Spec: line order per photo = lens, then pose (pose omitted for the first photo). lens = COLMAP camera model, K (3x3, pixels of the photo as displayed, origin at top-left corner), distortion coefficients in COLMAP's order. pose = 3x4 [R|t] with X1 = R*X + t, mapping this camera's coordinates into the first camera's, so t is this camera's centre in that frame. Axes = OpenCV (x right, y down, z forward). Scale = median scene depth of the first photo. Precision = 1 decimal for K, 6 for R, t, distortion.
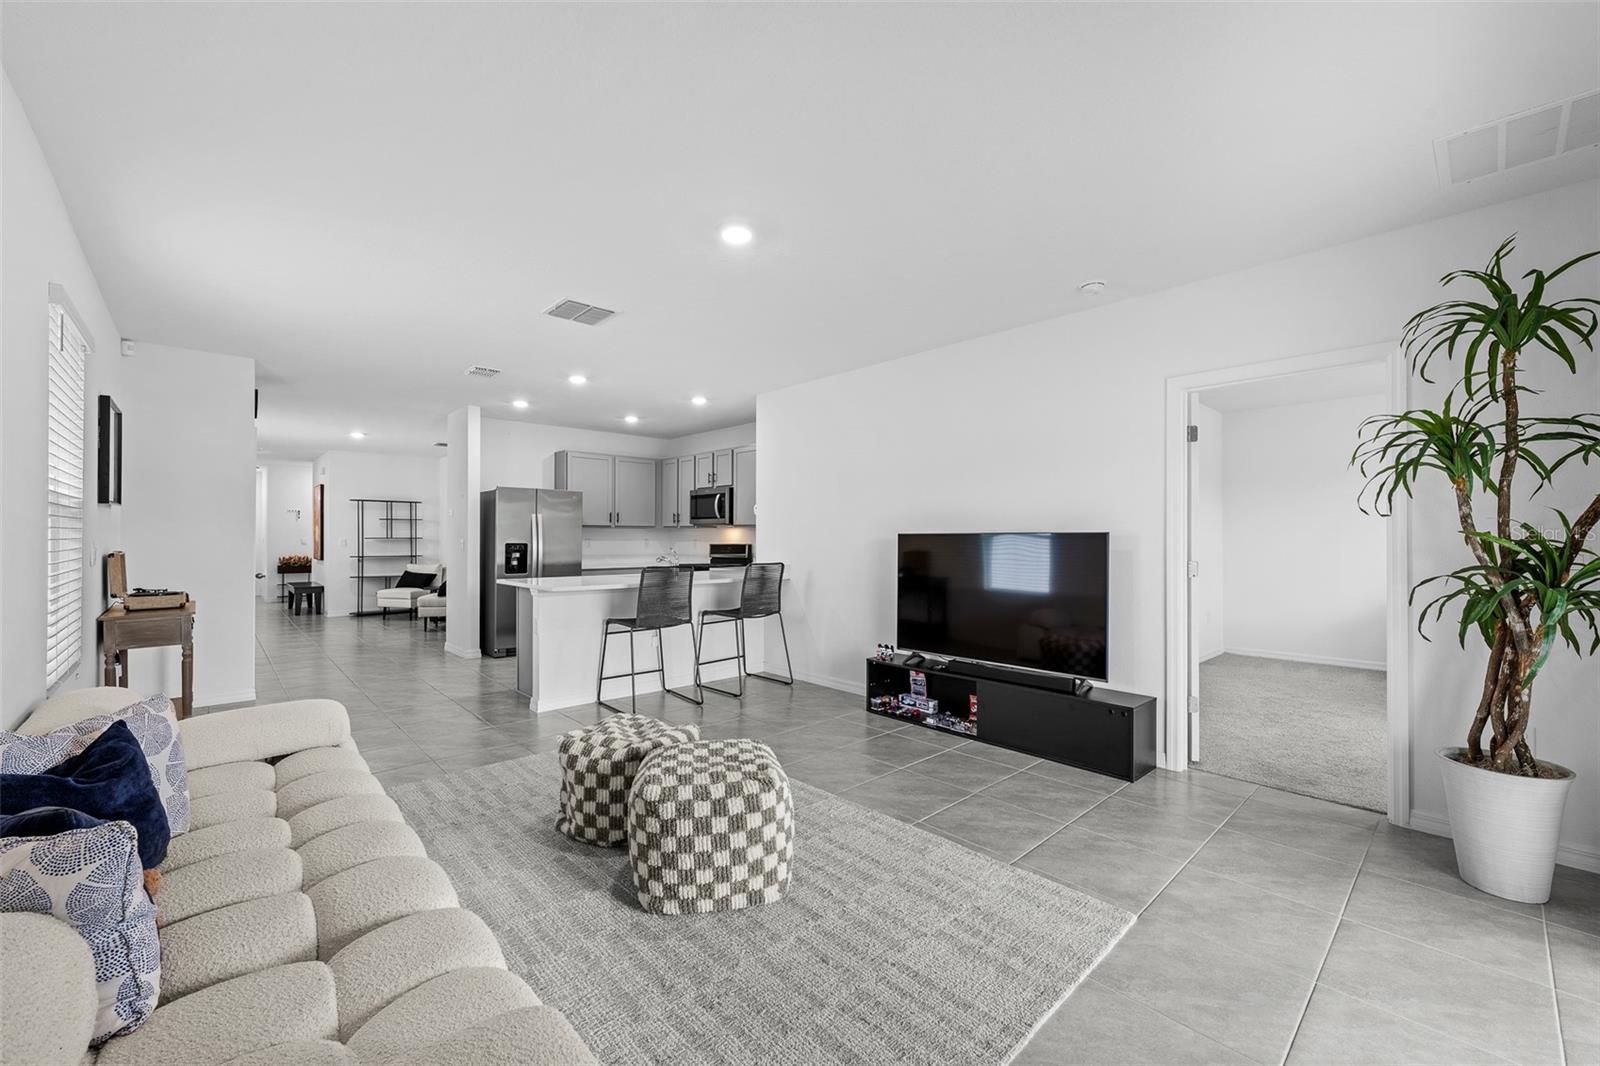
lens RADIAL K [[639.1, 0, 791.3], [0, 639.1, 532.3], [0, 0, 1]] dist [0.001878, -0.001284]
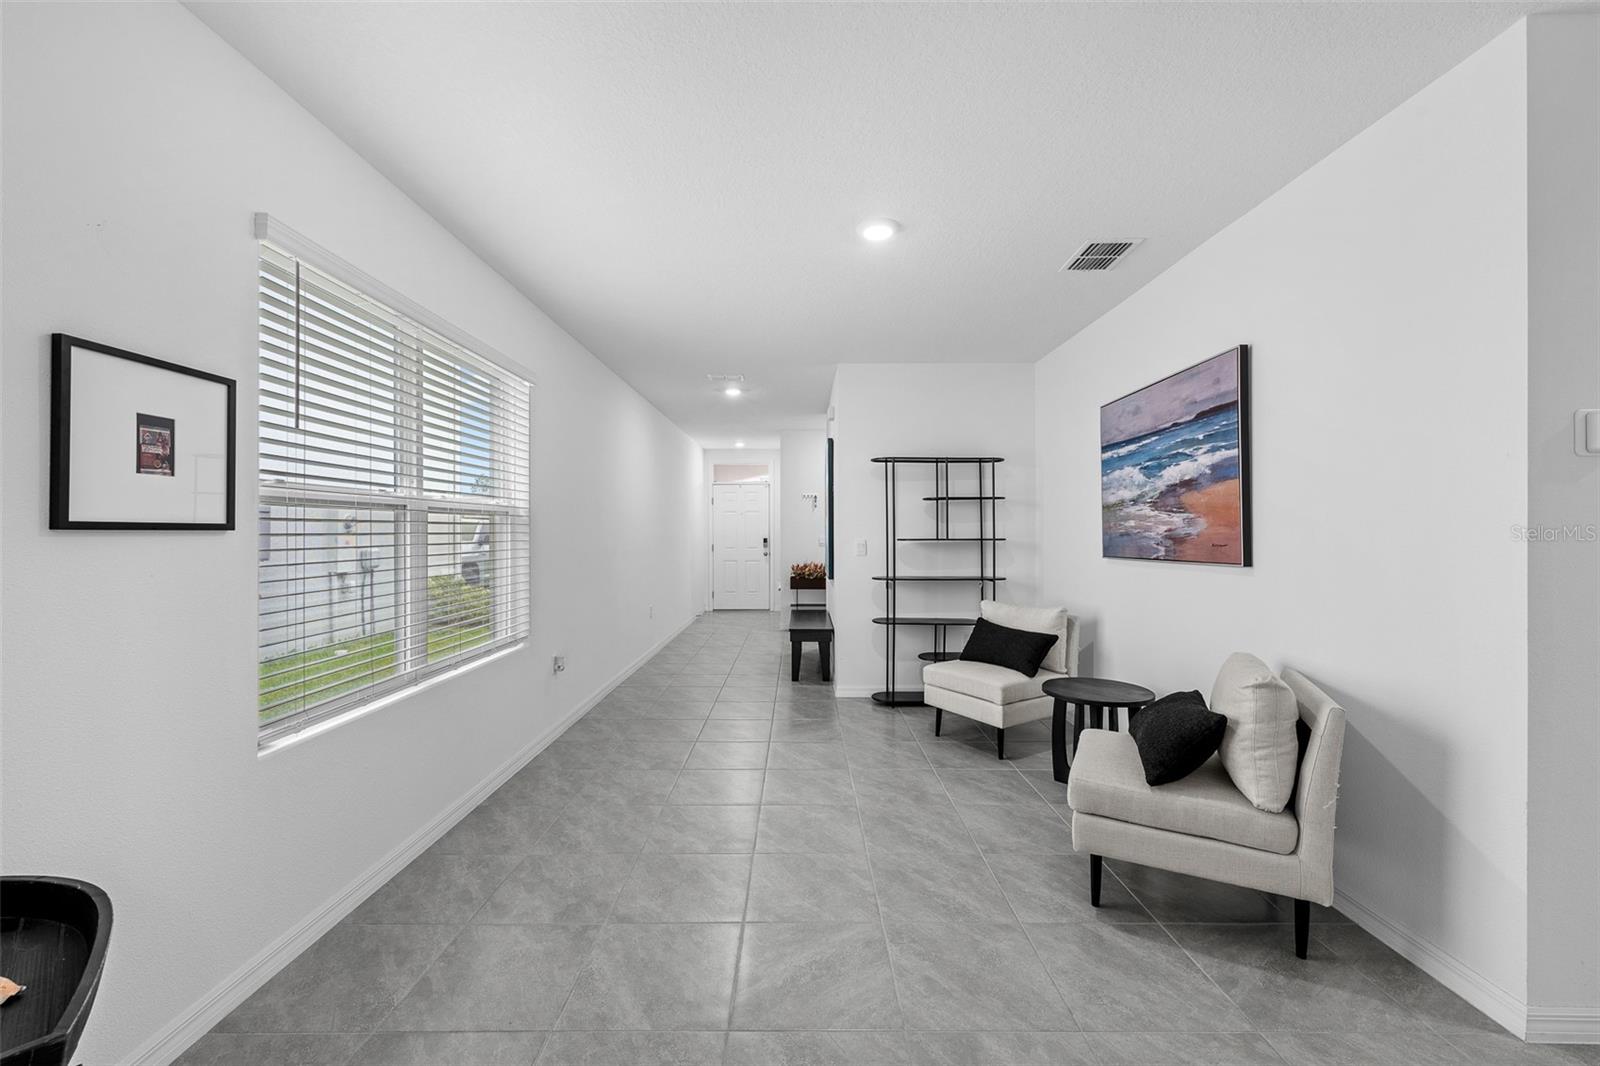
lens RADIAL K [[639.1, 0, 799.5], [0, 639.1, 529.4], [0, 0, 1]] dist [0.001878, -0.001284]
pose [[0.736948, -0.004072, -0.675937, -0.557639], [0.008248, 0.999962, 0.002969, -0.000011], [0.675899, -0.007763, 0.736954, 0.838731]]
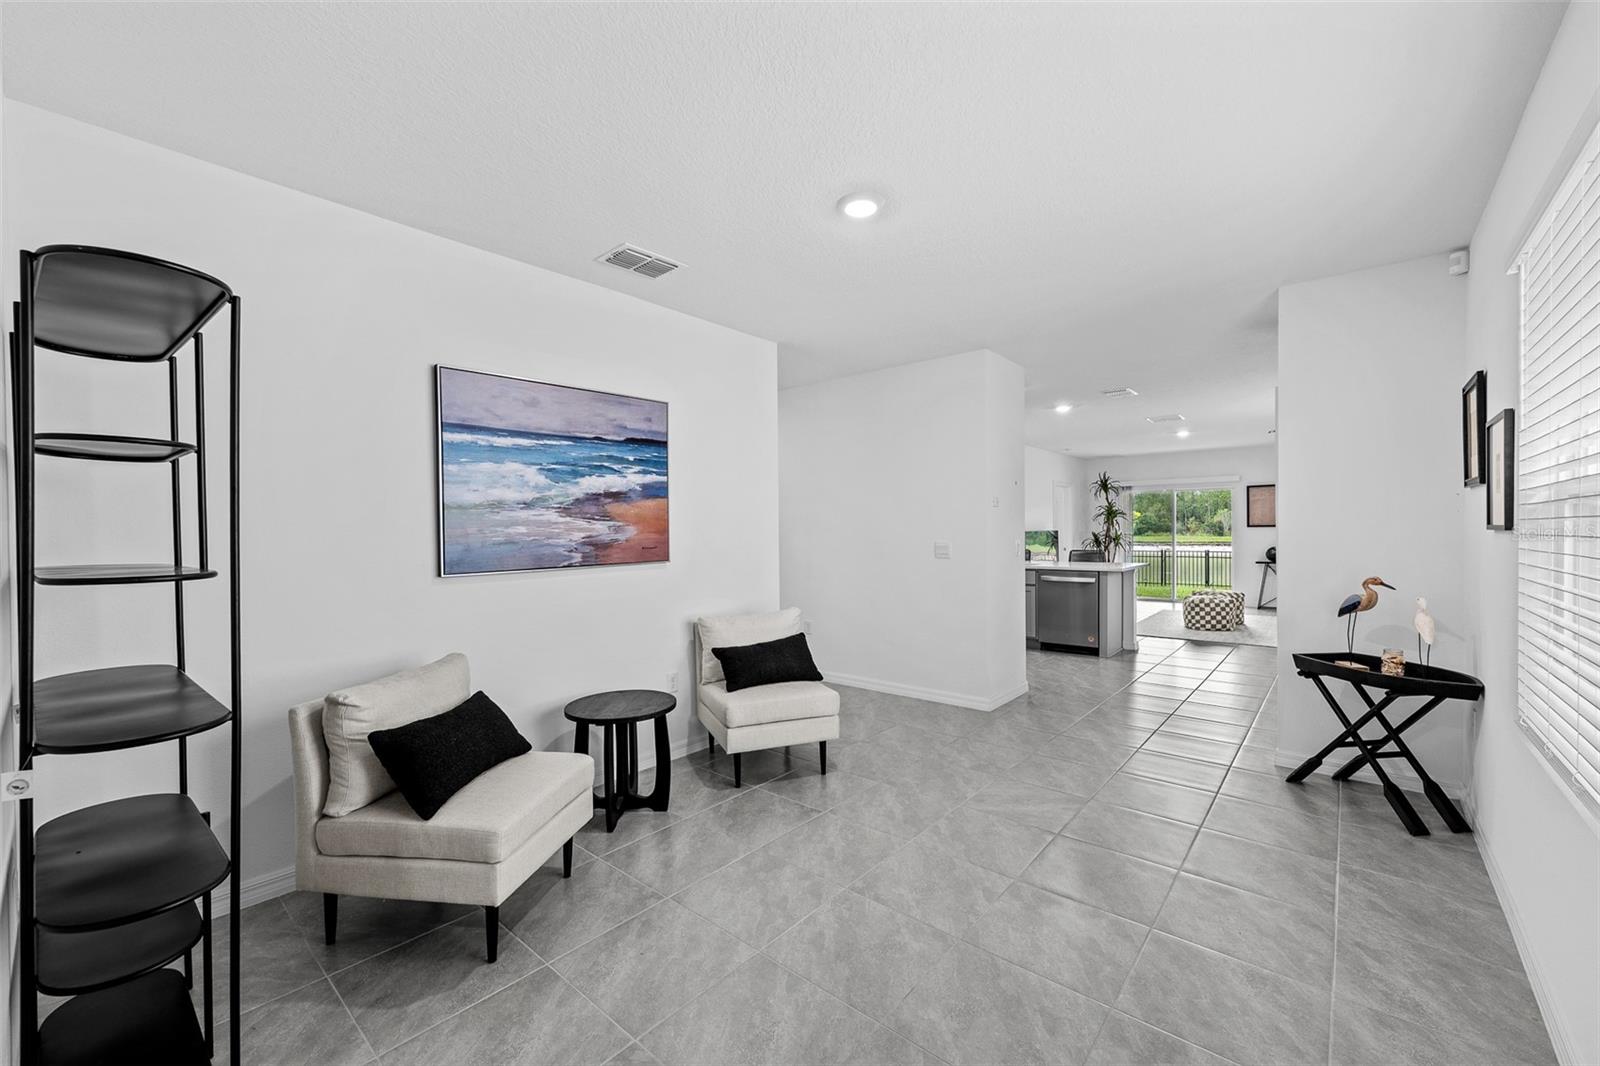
lens RADIAL K [[639.1, 0, 800.6], [0, 639.1, 536.6], [0, 0, 1]] dist [0.001878, -0.001284]
pose [[-0.118204, -0.008939, 0.992949, -1.130262], [-0.000097, 0.999960, 0.008991, -0.000255], [-0.992989, 0.000967, -0.118200, 1.230492]]
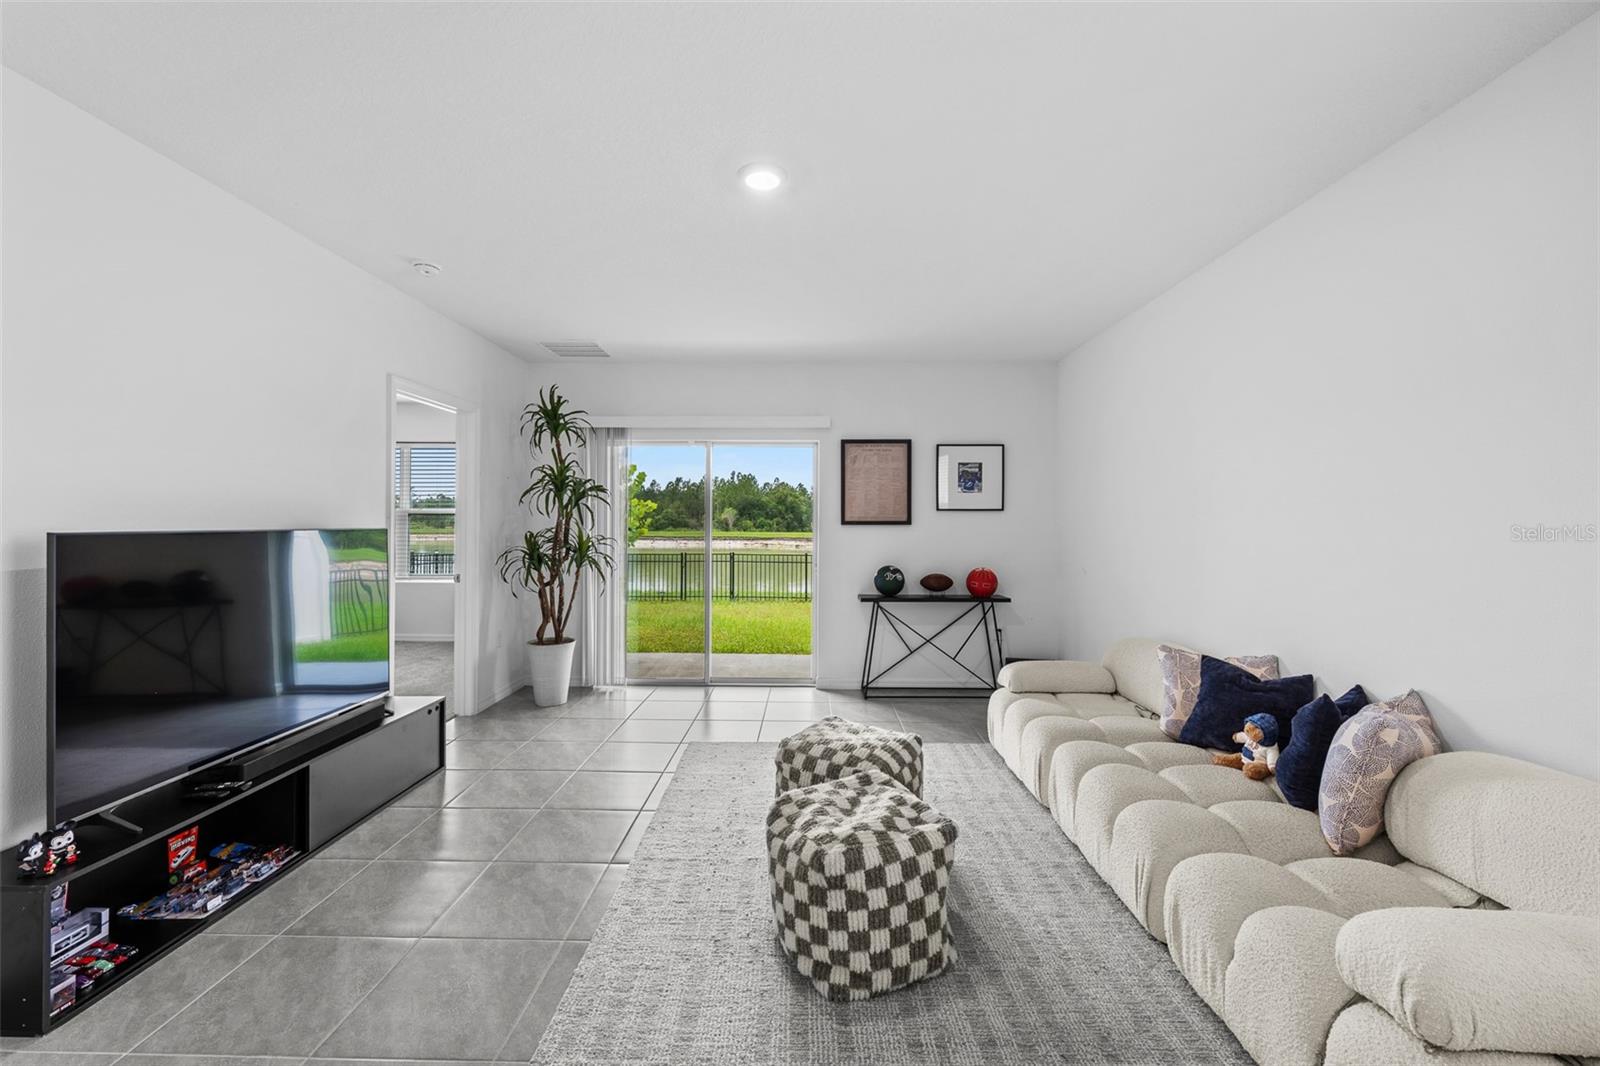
lens RADIAL K [[639.1, 0, 798.6], [0, 639.1, 518.6], [0, 0, 1]] dist [0.001878, -0.001284]
pose [[-0.727870, 0.000913, 0.685714, -0.267564], [-0.011918, 0.999831, -0.013982, -0.004801], [-0.685611, -0.018349, -0.727736, 0.605131]]
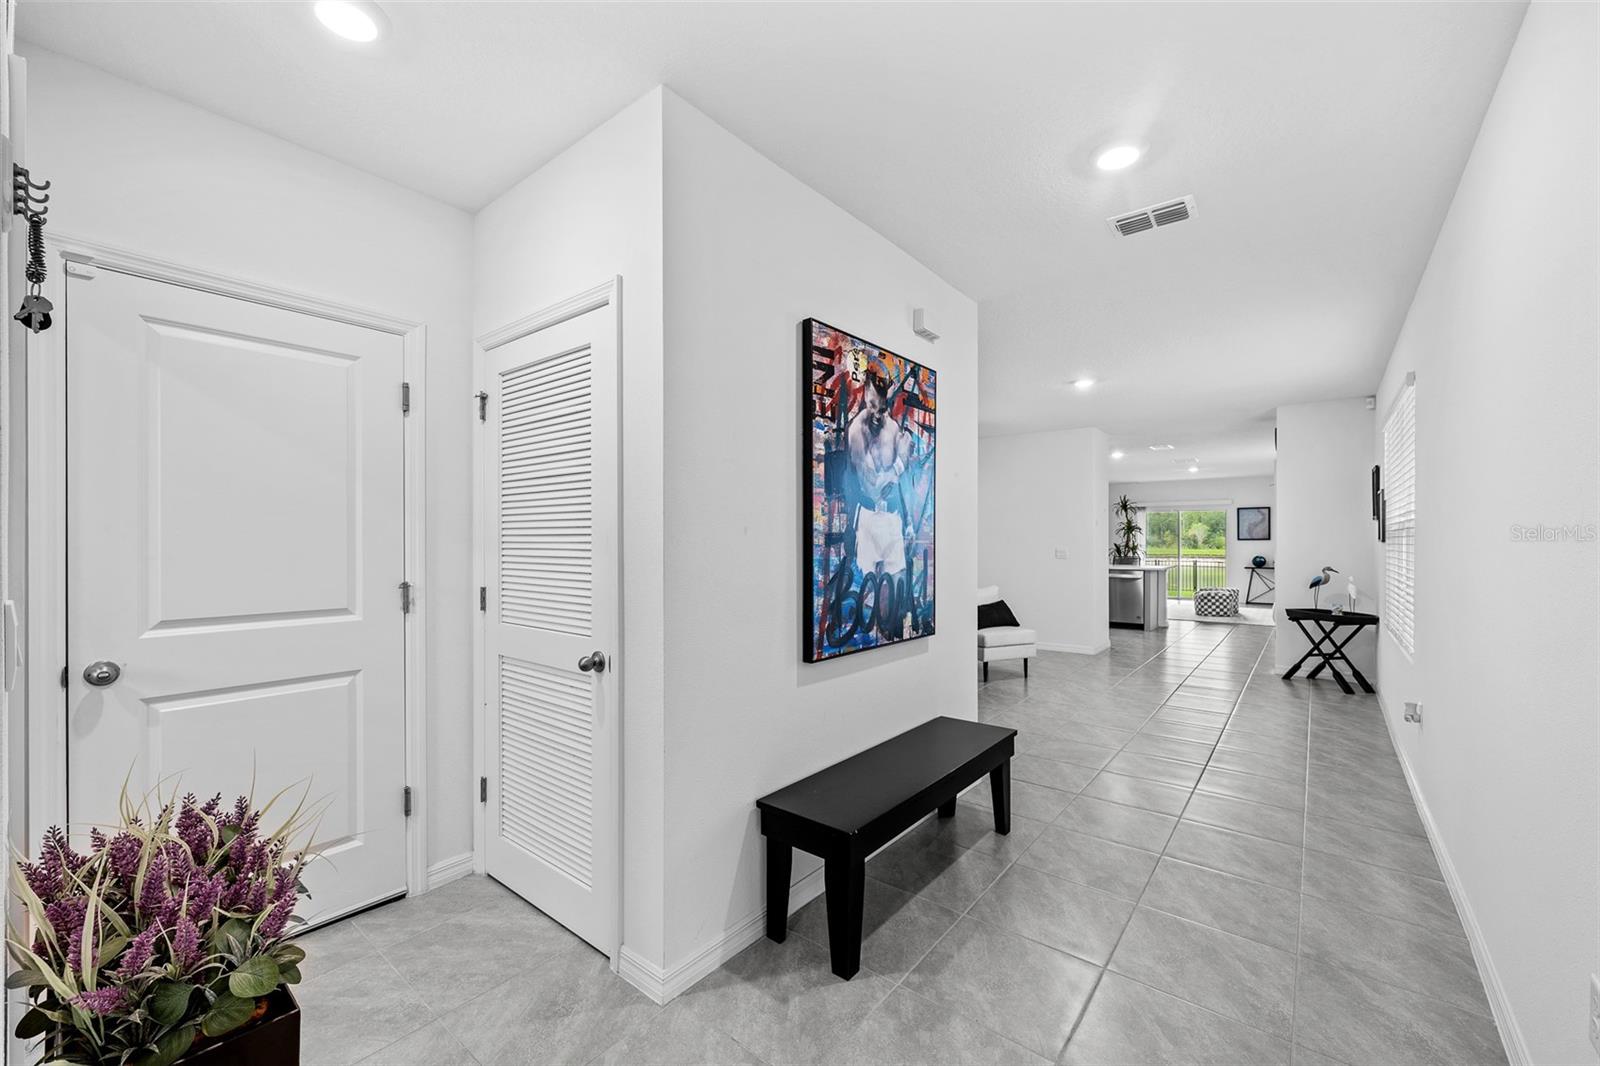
lens RADIAL K [[639.1, 0, 805.9], [0, 639.1, 540.8], [0, 0, 1]] dist [0.001878, -0.001284]
pose [[-0.155481, -0.001330, 0.987838, -1.451651], [-0.008229, 0.999966, 0.000051, 0.003424], [-0.987805, -0.008121, -0.155487, 1.582136]]
